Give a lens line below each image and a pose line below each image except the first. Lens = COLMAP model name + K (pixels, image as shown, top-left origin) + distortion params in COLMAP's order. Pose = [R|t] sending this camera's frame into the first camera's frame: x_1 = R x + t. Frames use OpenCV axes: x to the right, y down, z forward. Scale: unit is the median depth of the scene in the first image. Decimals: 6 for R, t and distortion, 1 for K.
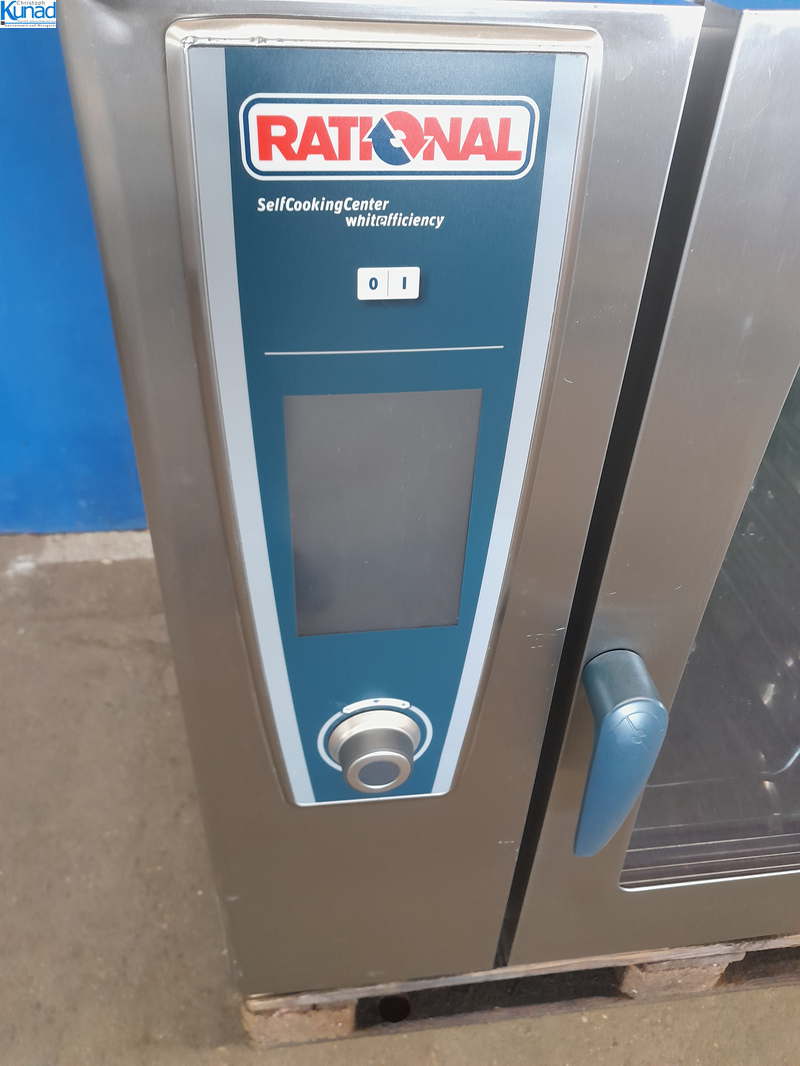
lens RADIAL K [[861.3, 0, 403.6], [0, 861.3, 538.1], [0, 0, 1]] dist [-0.006374, -0.002486]
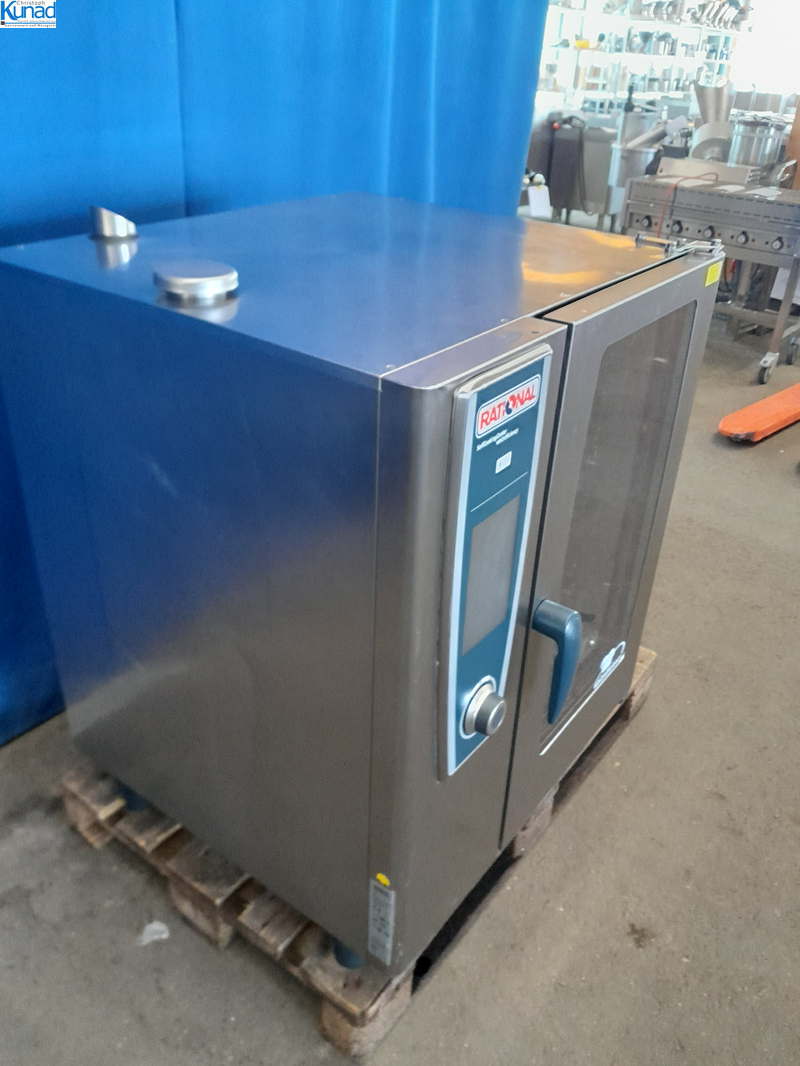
lens RADIAL K [[861.3, 0, 403.6], [0, 861.3, 538.1], [0, 0, 1]] dist [-0.006374, -0.002486]
pose [[0.694216, -0.376843, 0.613233, -0.673618], [0.444771, 0.894455, 0.046153, -0.139743], [-0.565901, 0.240708, 0.788553, -0.231198]]
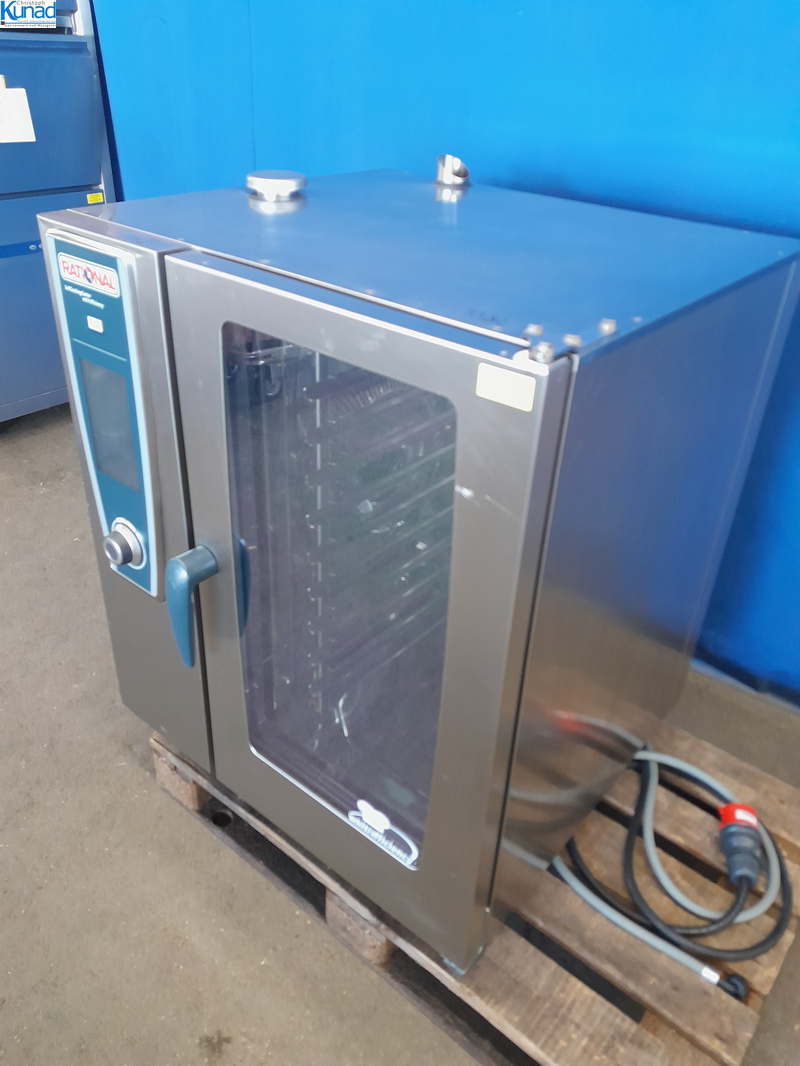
lens RADIAL K [[825.8, 0, 405.0], [0, 825.8, 532.6], [0, 0, 1]] dist [0.008029, 0.000587]
pose [[0.686215, 0.373323, -0.624291, 1.063879], [-0.472308, 0.881398, 0.007915, -0.081146], [0.553204, 0.289426, 0.781152, -0.138691]]
